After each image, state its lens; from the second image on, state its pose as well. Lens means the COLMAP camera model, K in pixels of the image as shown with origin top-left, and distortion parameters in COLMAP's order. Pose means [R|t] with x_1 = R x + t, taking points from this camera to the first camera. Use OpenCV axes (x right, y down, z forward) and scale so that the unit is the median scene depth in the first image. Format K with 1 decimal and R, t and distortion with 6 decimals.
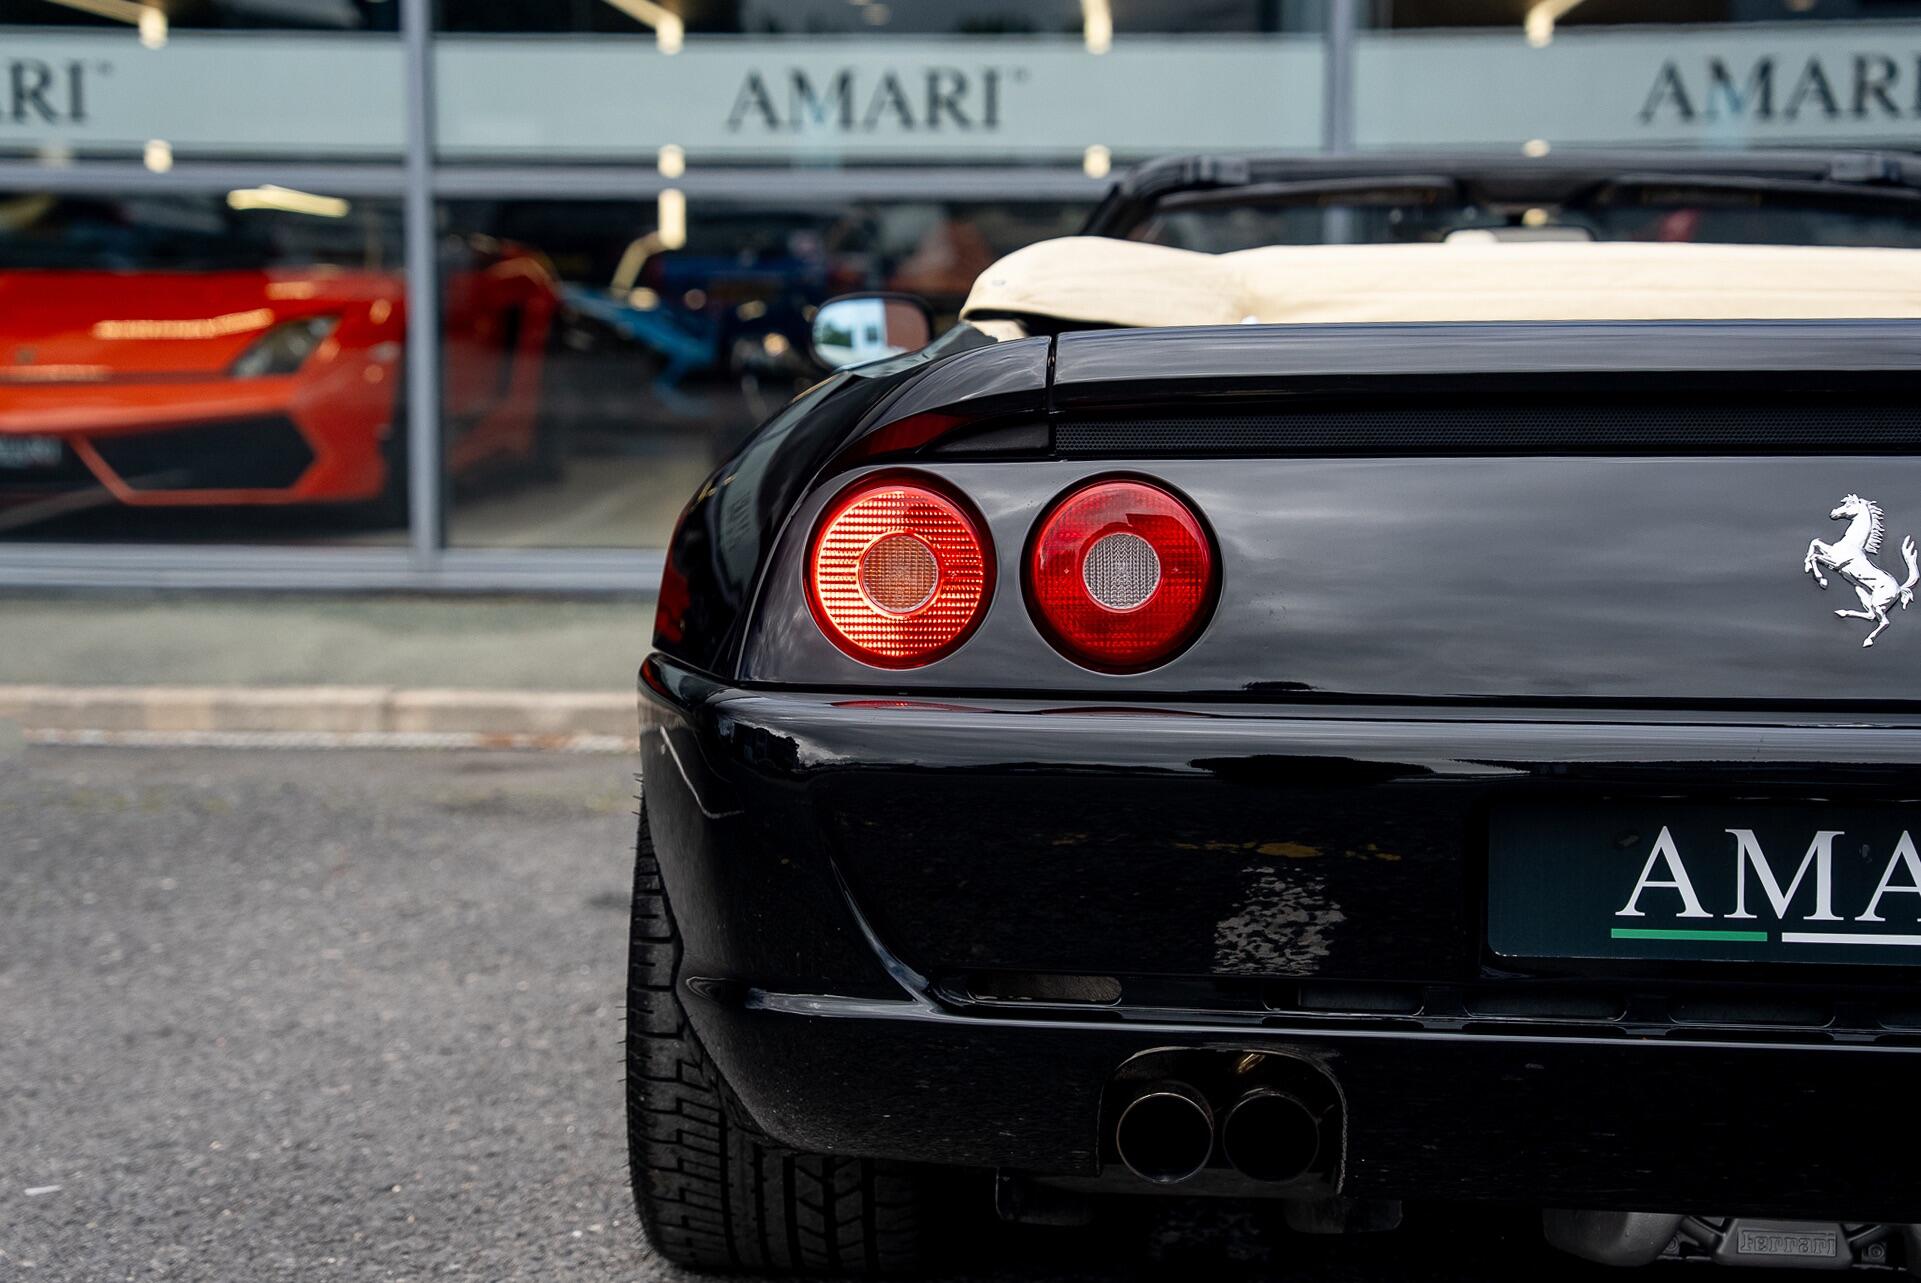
lens RADIAL K [[3479.7, 0, 955.1], [0, 3479.7, 643.3], [0, 0, 1]] dist [0.233598, 0.105431]
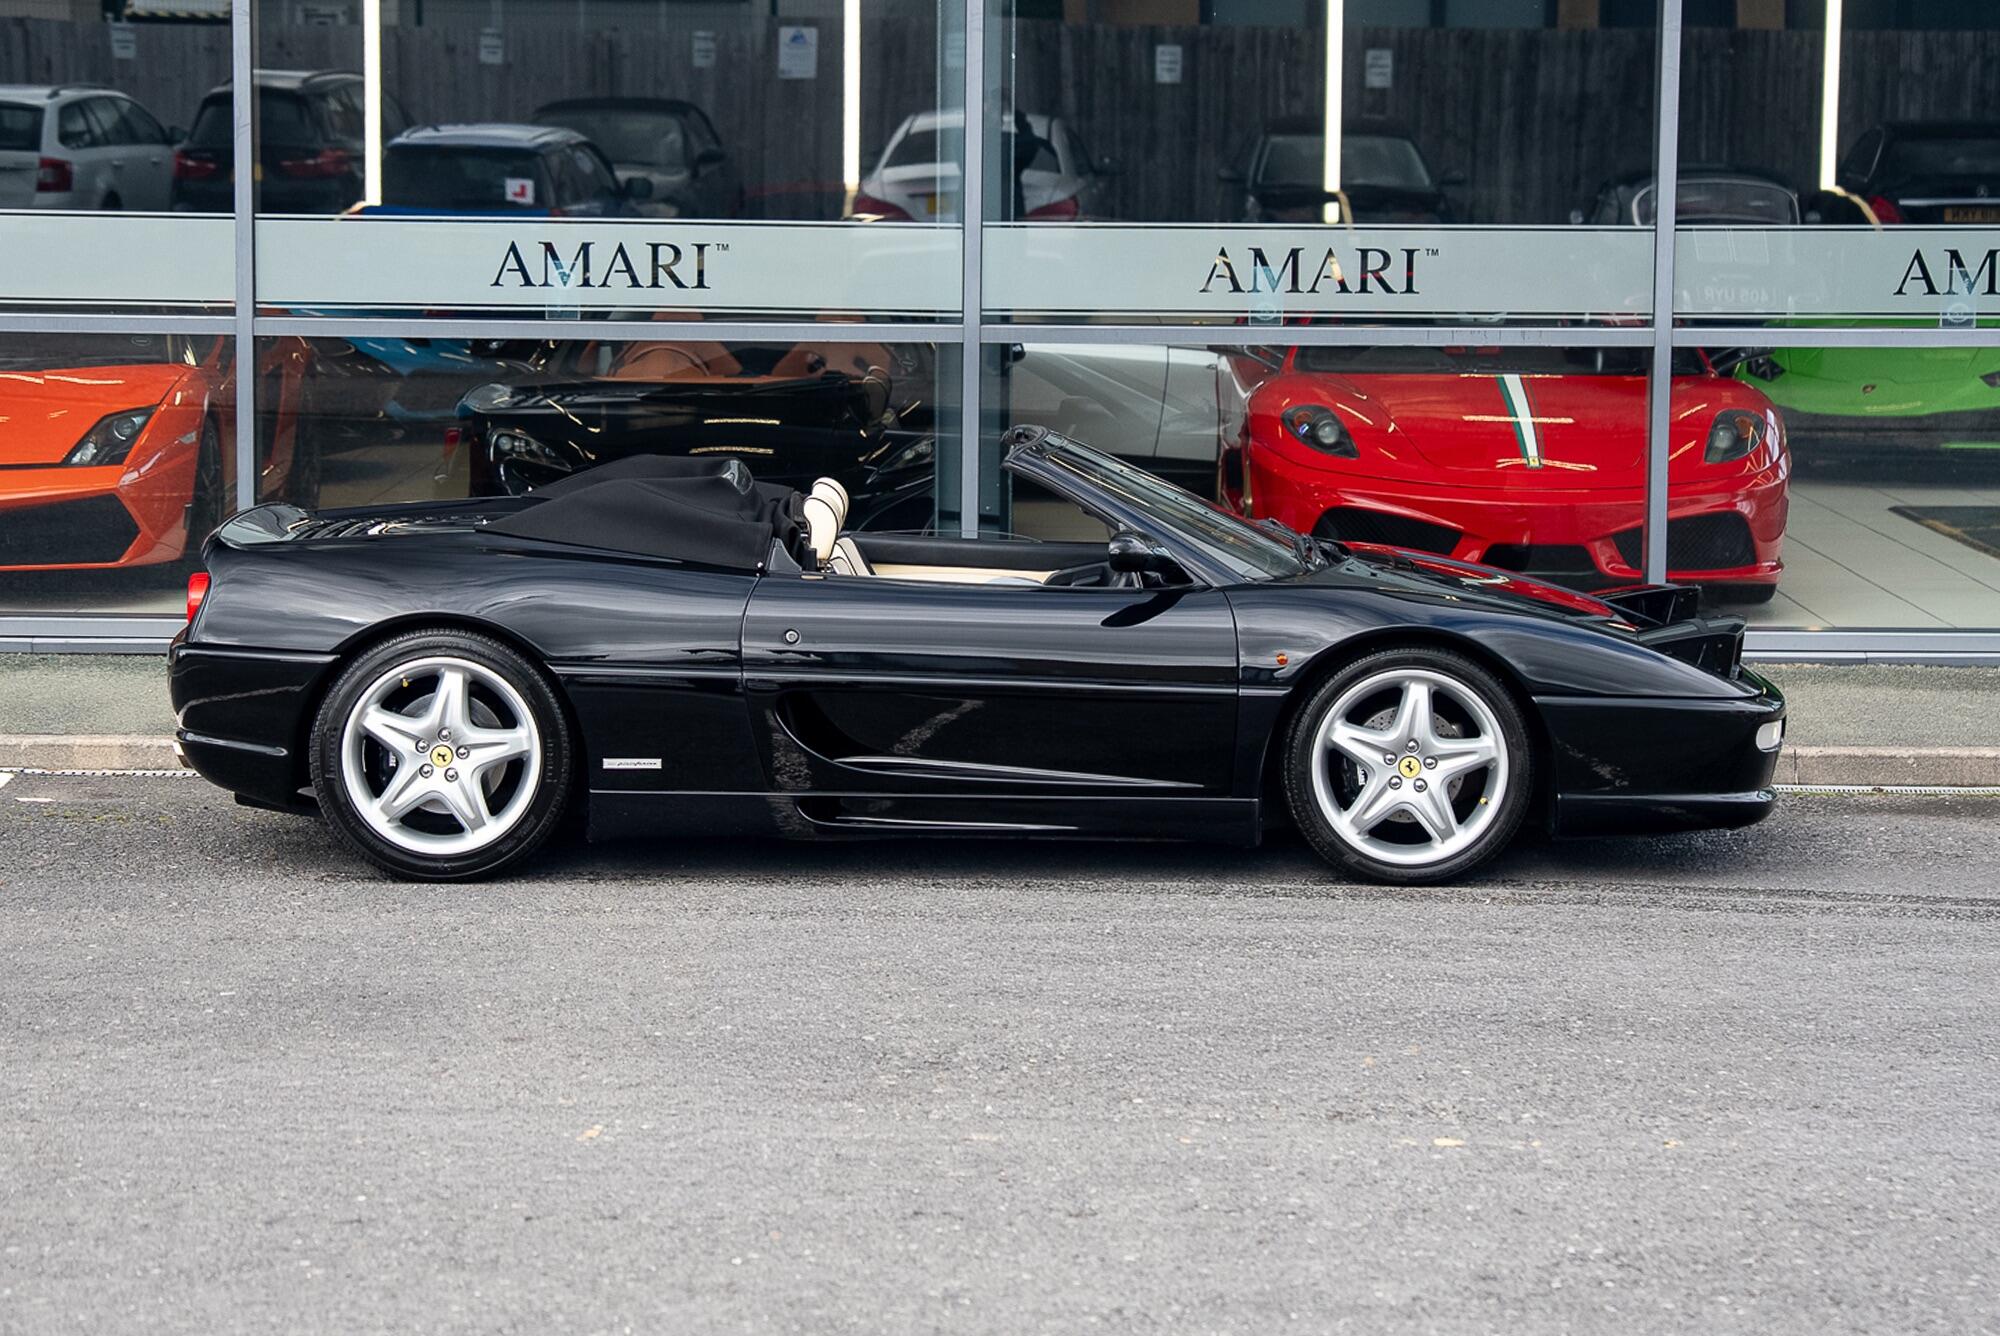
lens RADIAL K [[5196.6, 0, 993.7], [0, 5196.6, 667.0], [0, 0, 1]] dist [0.297425, 0.054017]
pose [[0.998596, 0.002292, 0.052930, 0.047953], [-0.003060, 0.999891, 0.014417, -0.107626], [-0.052891, -0.014559, 0.998494, -2.585650]]
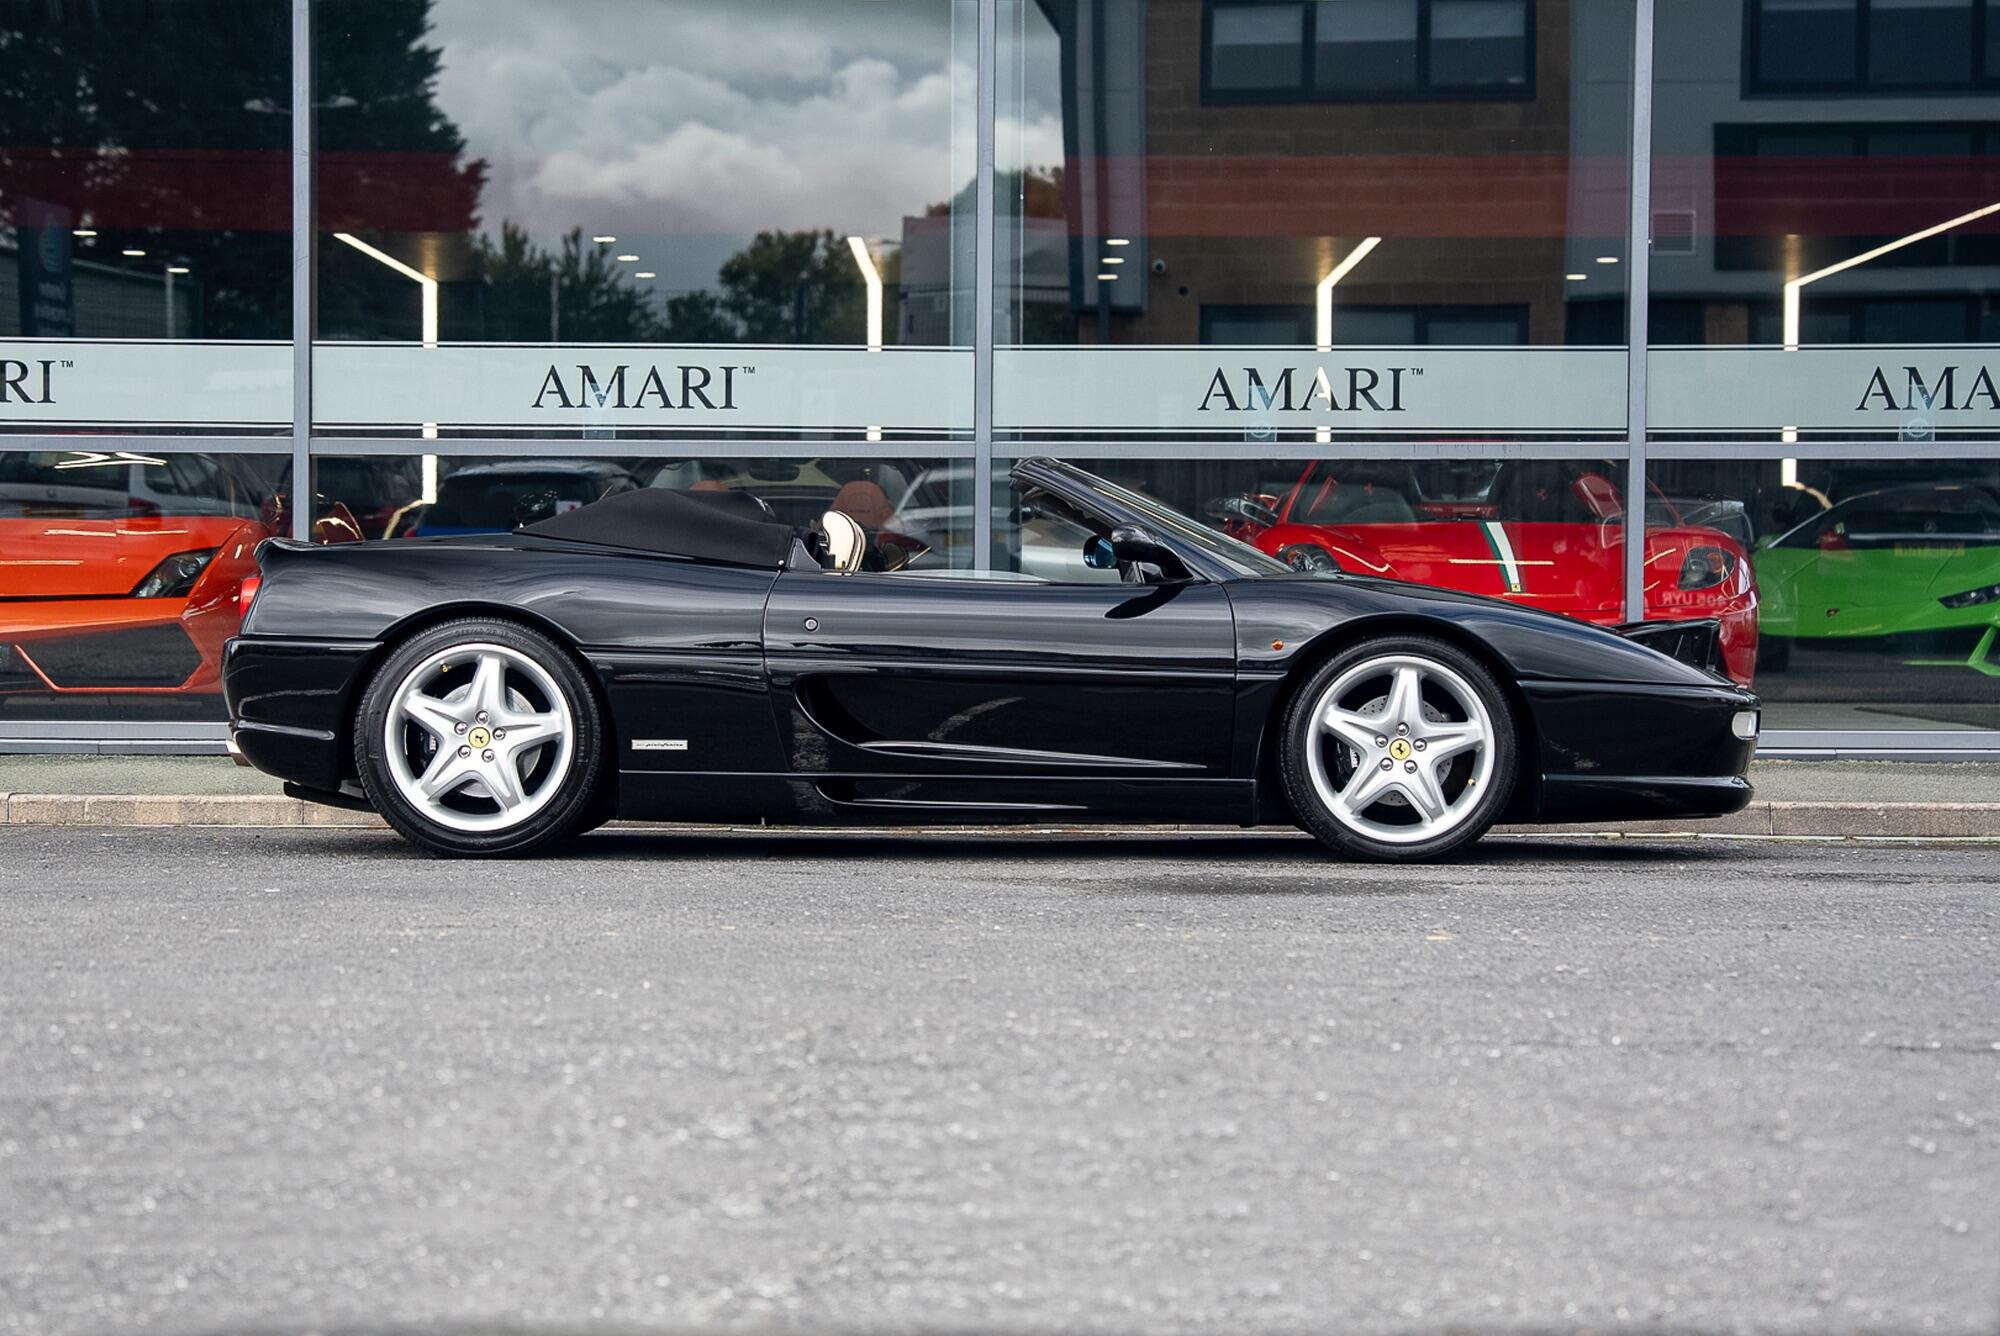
lens RADIAL K [[4859.4, 0, 919.4], [0, 4859.4, 701.3], [0, 0, 1]] dist [0.294896, 0.025374]
pose [[0.999406, 0.005055, 0.034094, 0.058885], [-0.002354, 0.996886, -0.078816, 0.327267], [-0.034386, 0.078689, 0.996306, -2.503637]]
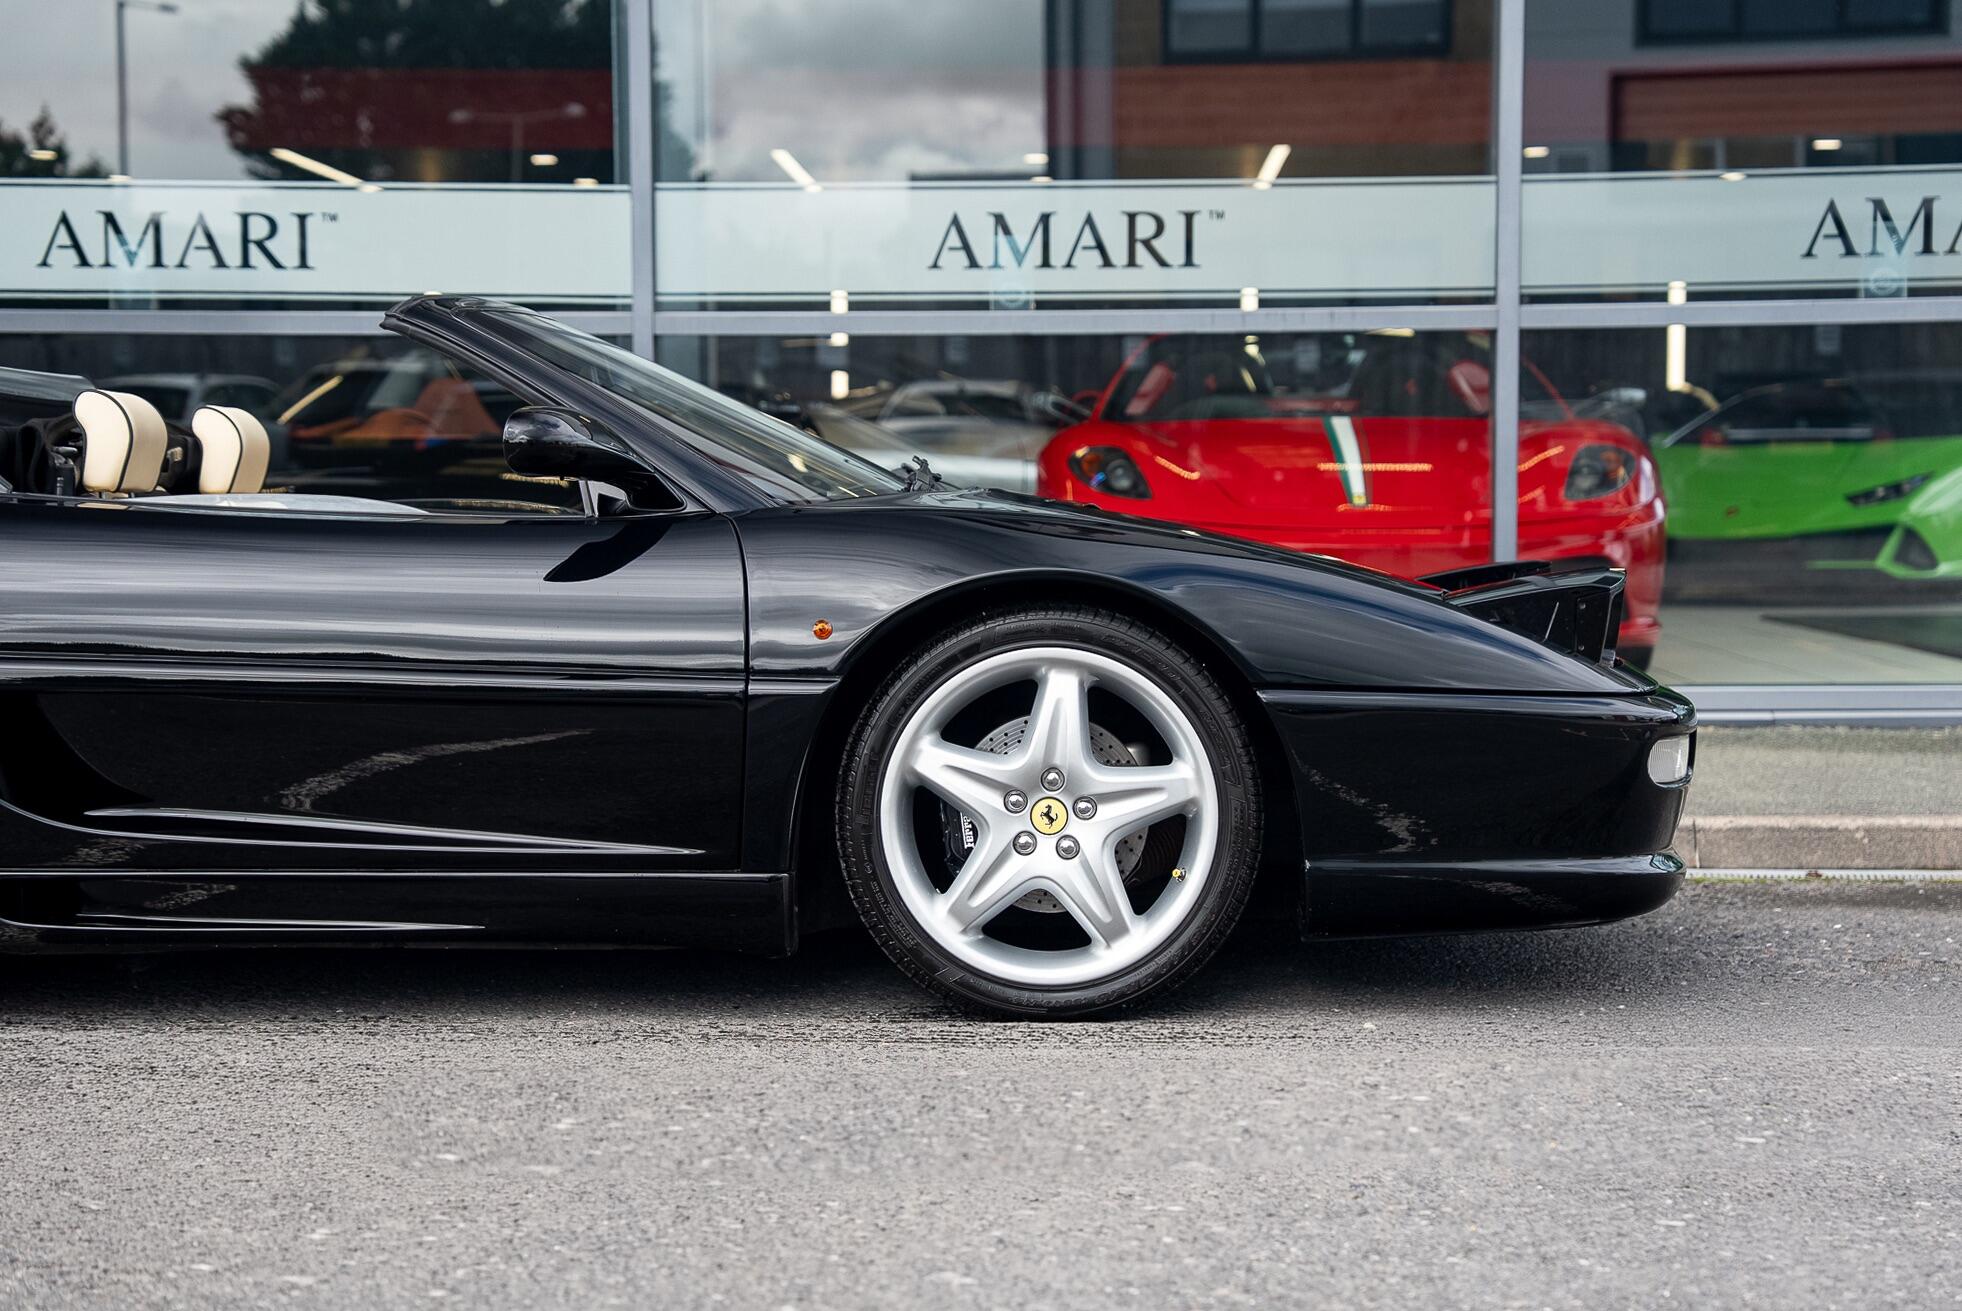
lens RADIAL K [[3253.2, 0, 1020.0], [0, 3253.2, 675.0], [0, 0, 1]] dist [0.240543, -0.013075]
pose [[0.999819, -0.004388, 0.018521, 0.575445], [0.005163, 0.999103, -0.042033, 0.033755], [-0.018320, 0.042121, 0.998945, 0.122893]]
